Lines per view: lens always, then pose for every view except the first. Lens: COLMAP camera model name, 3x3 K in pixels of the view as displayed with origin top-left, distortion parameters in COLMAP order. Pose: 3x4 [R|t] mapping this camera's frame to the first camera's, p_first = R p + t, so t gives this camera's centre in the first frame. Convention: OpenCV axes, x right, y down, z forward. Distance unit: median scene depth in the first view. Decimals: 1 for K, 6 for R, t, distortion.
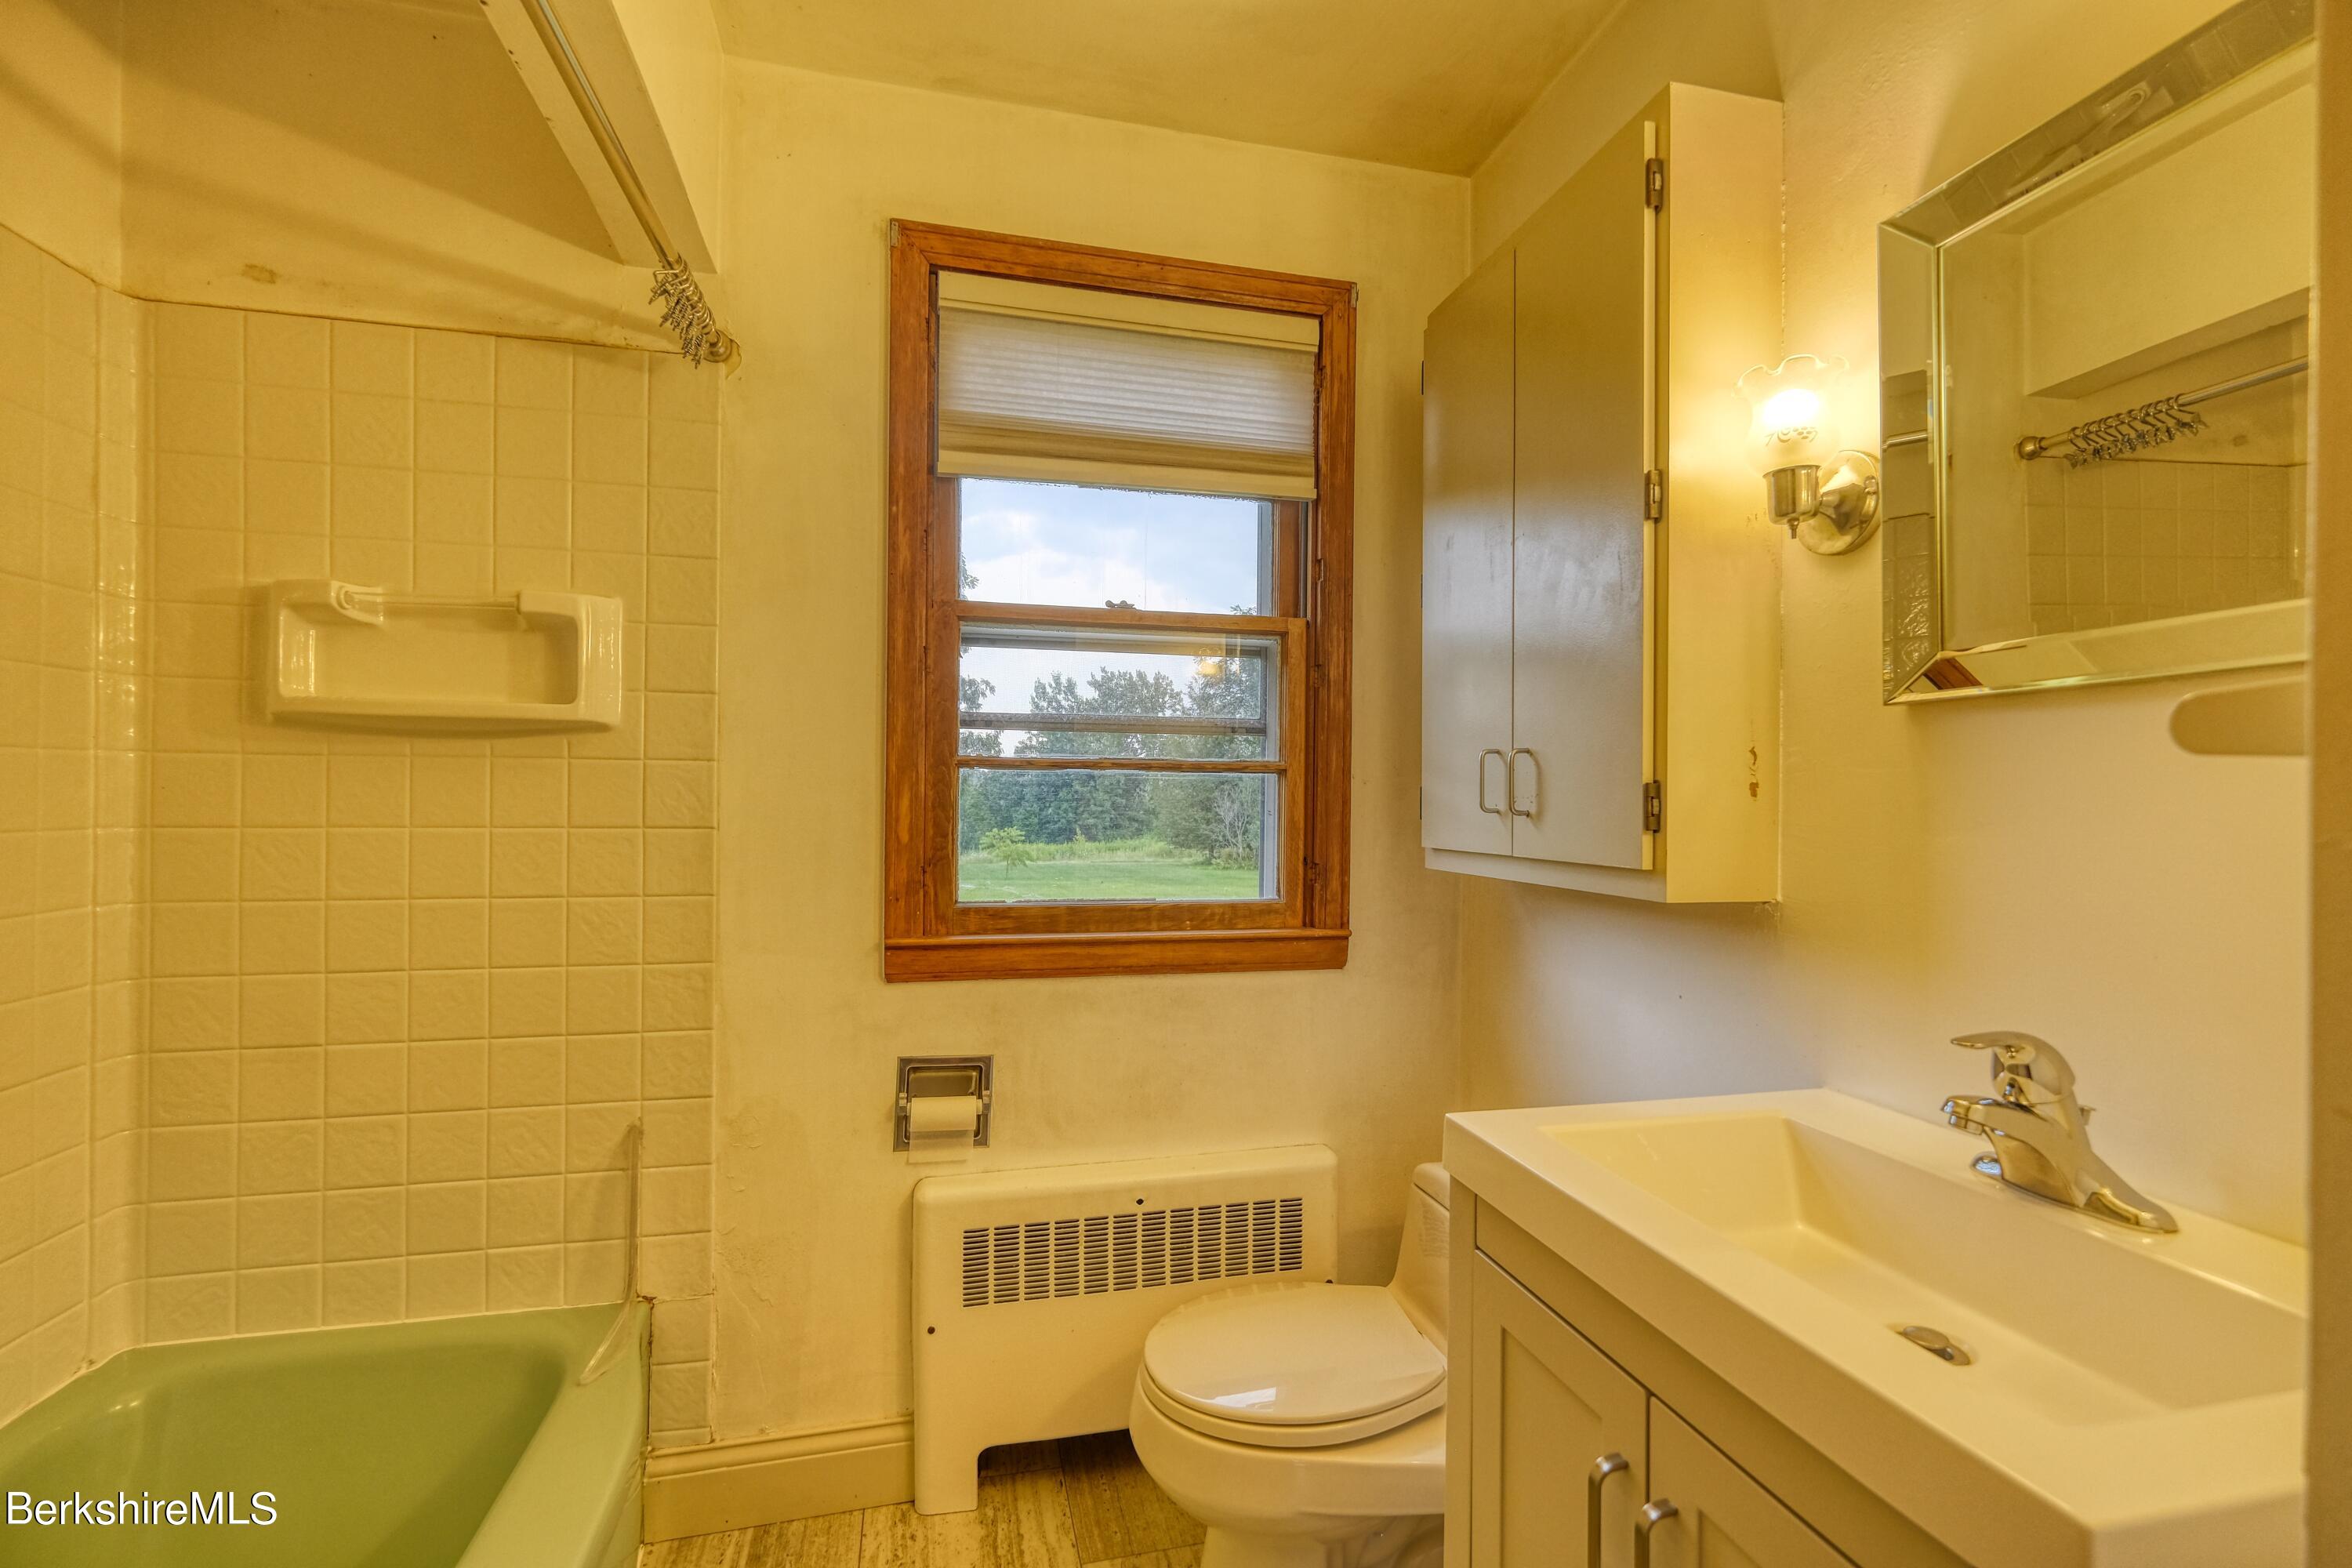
lens RADIAL K [[1026.9, 0, 1178.6], [0, 1026.9, 798.8], [0, 0, 1]] dist [-0.001885, 0.000471]
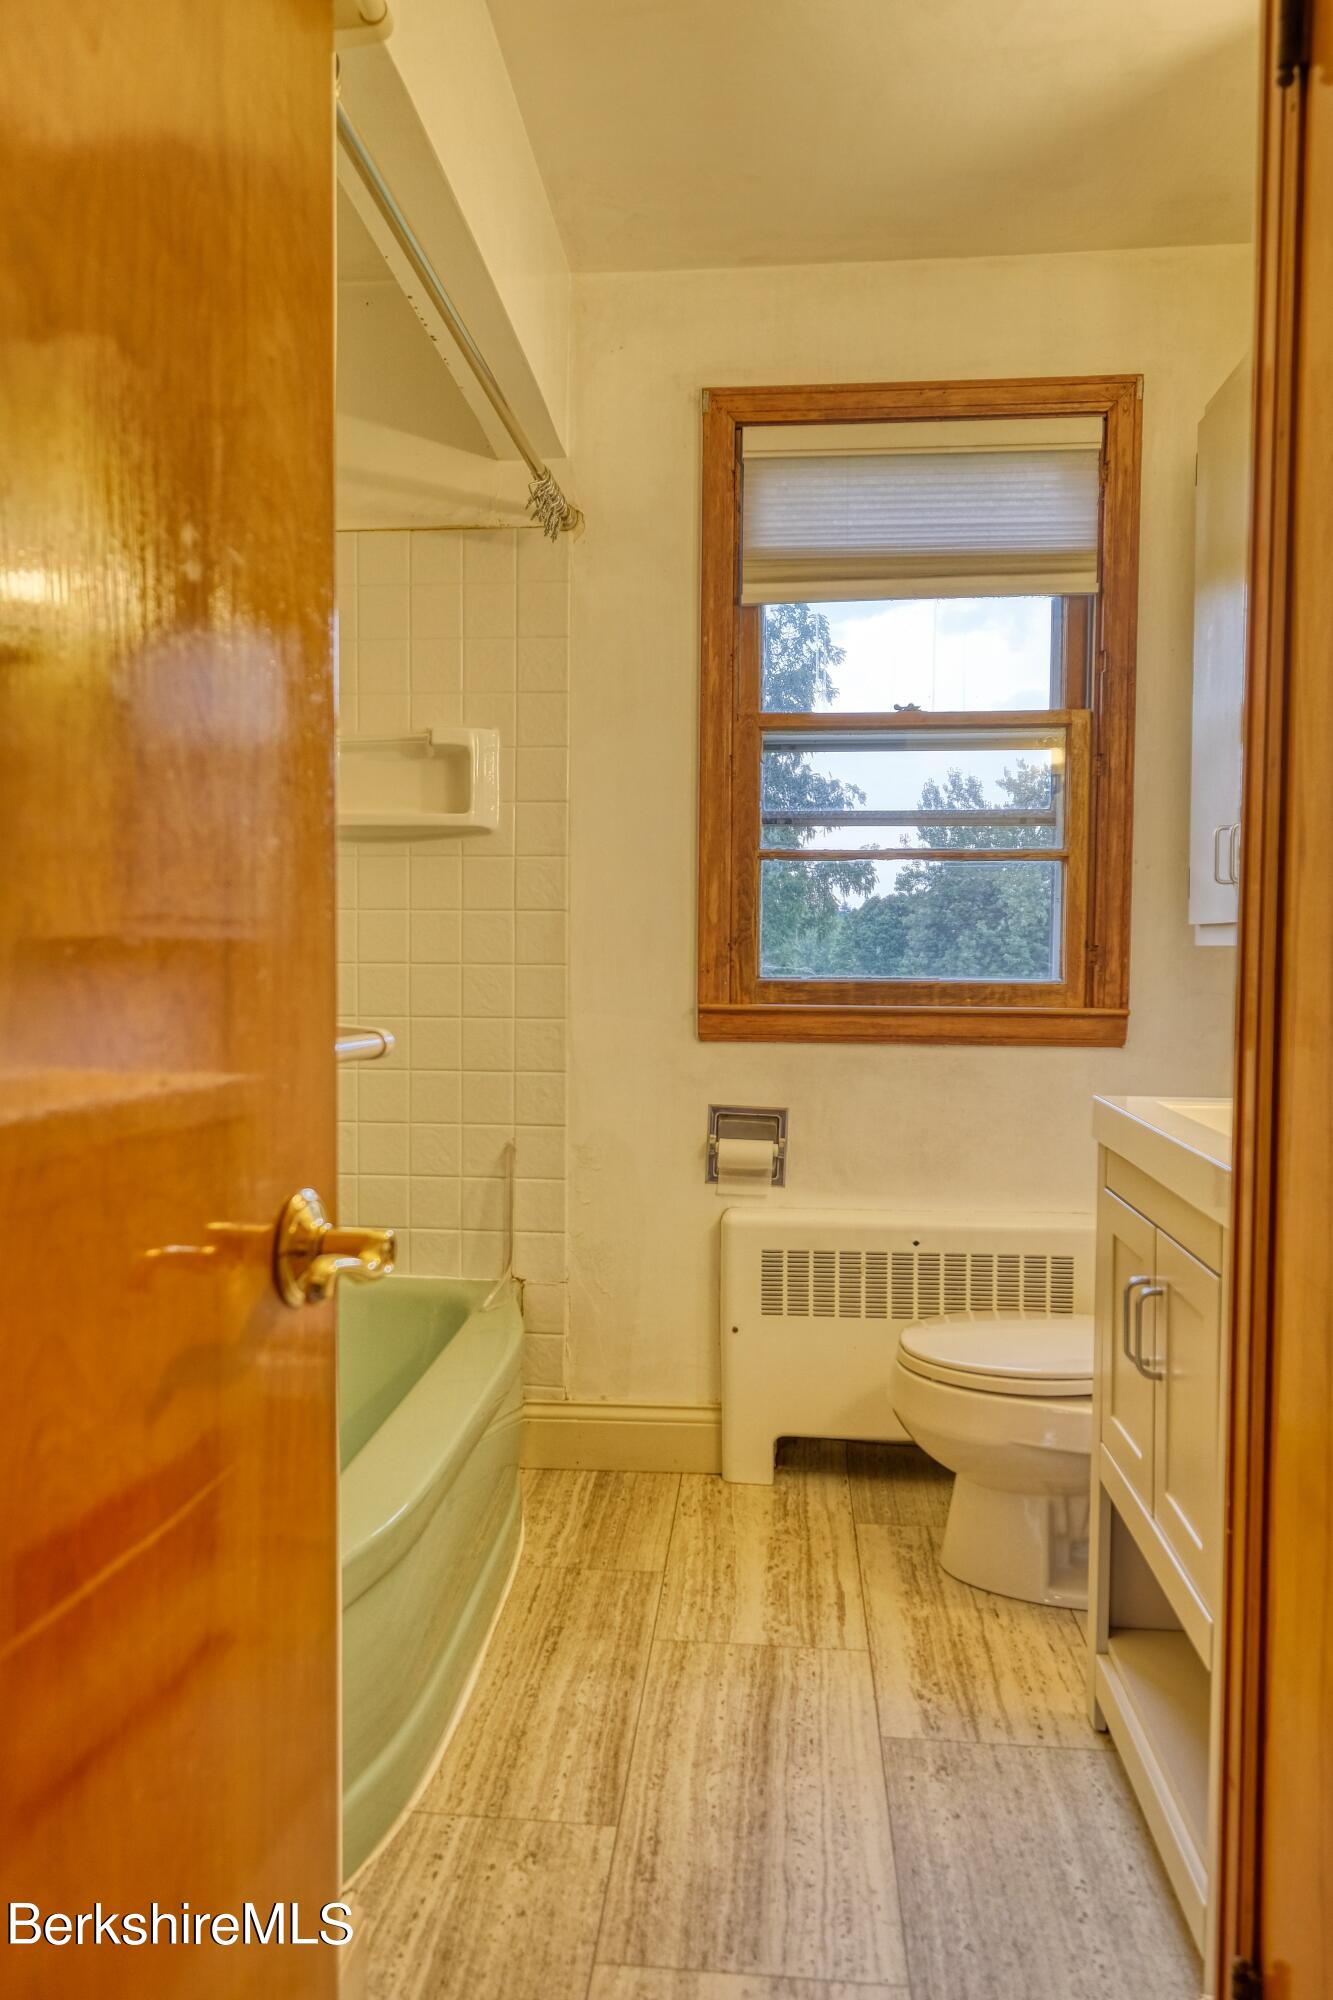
lens RADIAL K [[1398.5, 0, 640.4], [0, 1398.5, 1003.6], [0, 0, 1]] dist [0.009713, -0.004486]
pose [[0.943144, 0.011542, -0.332185, 0.187207], [0.001962, 0.999186, 0.040288, 0.069674], [0.332379, -0.038649, 0.942354, -0.544214]]
